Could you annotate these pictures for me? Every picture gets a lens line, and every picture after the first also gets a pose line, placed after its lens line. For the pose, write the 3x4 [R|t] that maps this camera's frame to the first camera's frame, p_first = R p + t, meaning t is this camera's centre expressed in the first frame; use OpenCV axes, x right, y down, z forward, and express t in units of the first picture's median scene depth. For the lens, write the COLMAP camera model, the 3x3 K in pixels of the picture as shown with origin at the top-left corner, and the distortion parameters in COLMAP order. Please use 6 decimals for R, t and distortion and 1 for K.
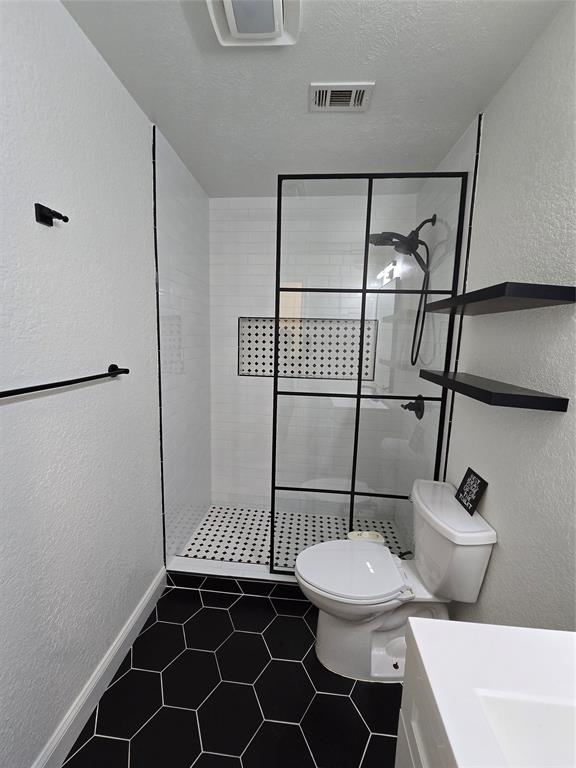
lens RADIAL K [[315.6, 0, 288.5], [0, 315.6, 381.7], [0, 0, 1]] dist [-0.002246, -0.000239]
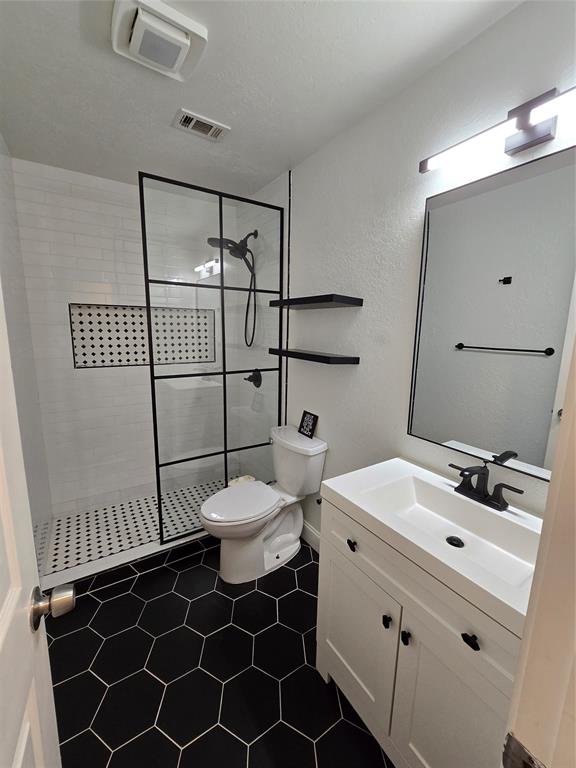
lens RADIAL K [[315.6, 0, 284.7], [0, 315.6, 382.0], [0, 0, 1]] dist [-0.002246, -0.000239]
pose [[0.788380, -0.118550, 0.603658, -0.343715], [0.093469, 0.992948, 0.072929, 0.013828], [-0.608046, -0.001073, 0.793901, -0.127961]]
